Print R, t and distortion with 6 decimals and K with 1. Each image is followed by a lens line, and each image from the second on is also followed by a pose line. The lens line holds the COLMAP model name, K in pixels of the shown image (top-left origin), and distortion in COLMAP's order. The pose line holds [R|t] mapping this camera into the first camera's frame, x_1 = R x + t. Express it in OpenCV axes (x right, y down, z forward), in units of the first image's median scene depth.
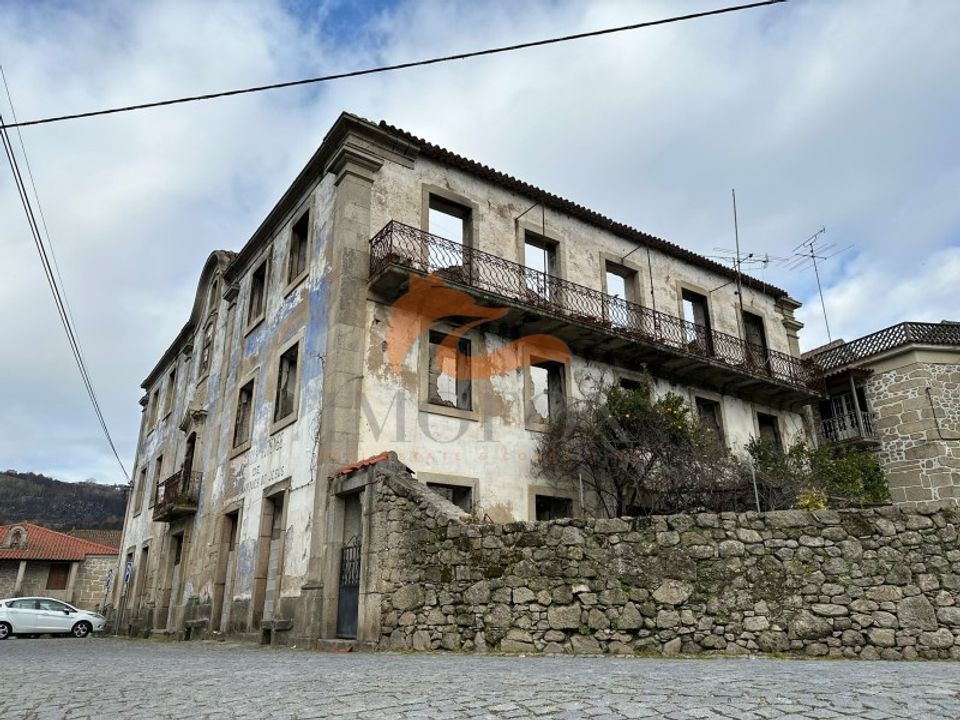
lens RADIAL K [[663.9, 0, 480.0], [0, 663.9, 360.0], [0, 0, 1]] dist [0.103690, -0.138268]
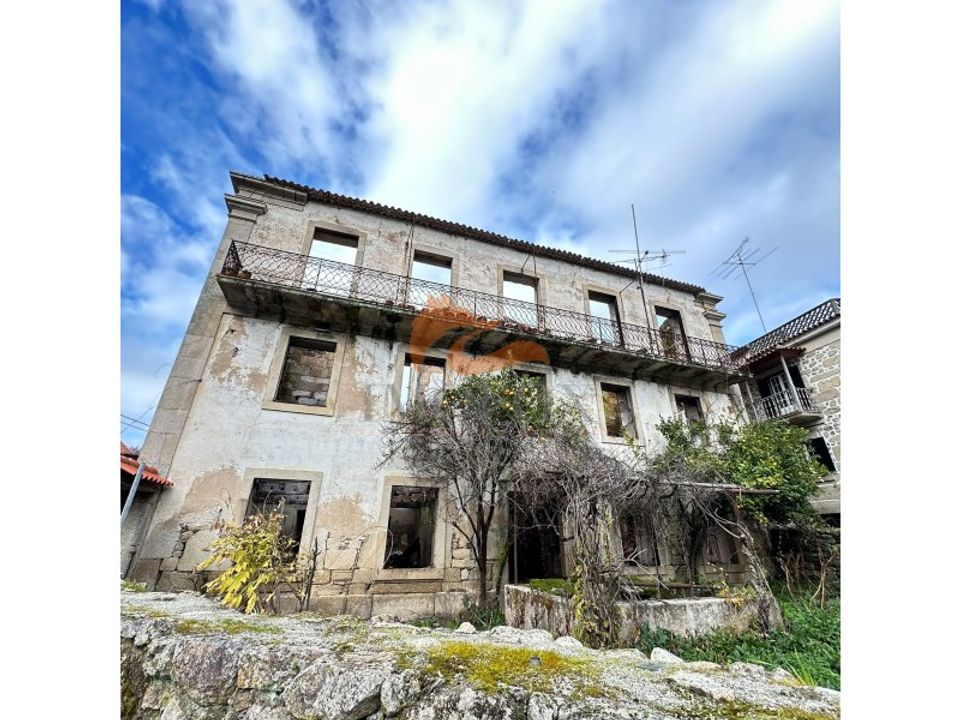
lens RADIAL K [[378.1, 0, 480.0], [0, 378.1, 360.0], [0, 0, 1]] dist [-0.002359, -0.000145]
pose [[0.962022, -0.099203, -0.254307, 0.378425], [0.077980, 0.992678, -0.092244, 0.076164], [0.261596, 0.068910, 0.962714, 0.468730]]
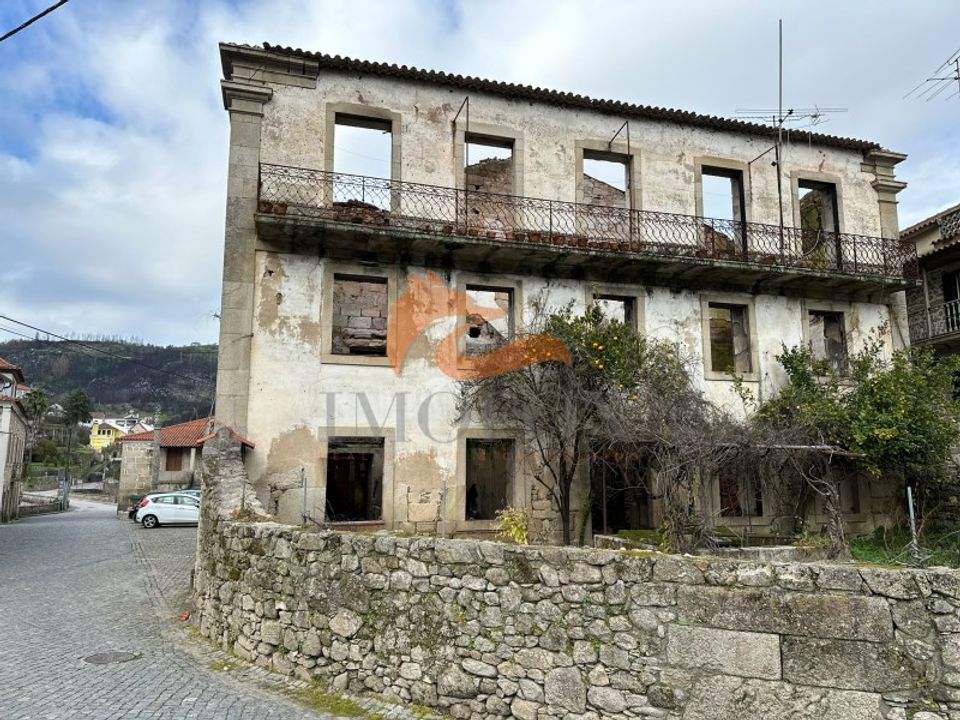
lens RADIAL K [[663.9, 0, 480.0], [0, 663.9, 360.0], [0, 0, 1]] dist [0.103690, -0.138268]
pose [[0.948417, -0.041035, -0.314357, 0.401762], [0.103336, 0.977447, 0.184173, -0.076583], [0.299710, -0.207157, 0.931268, 0.157225]]
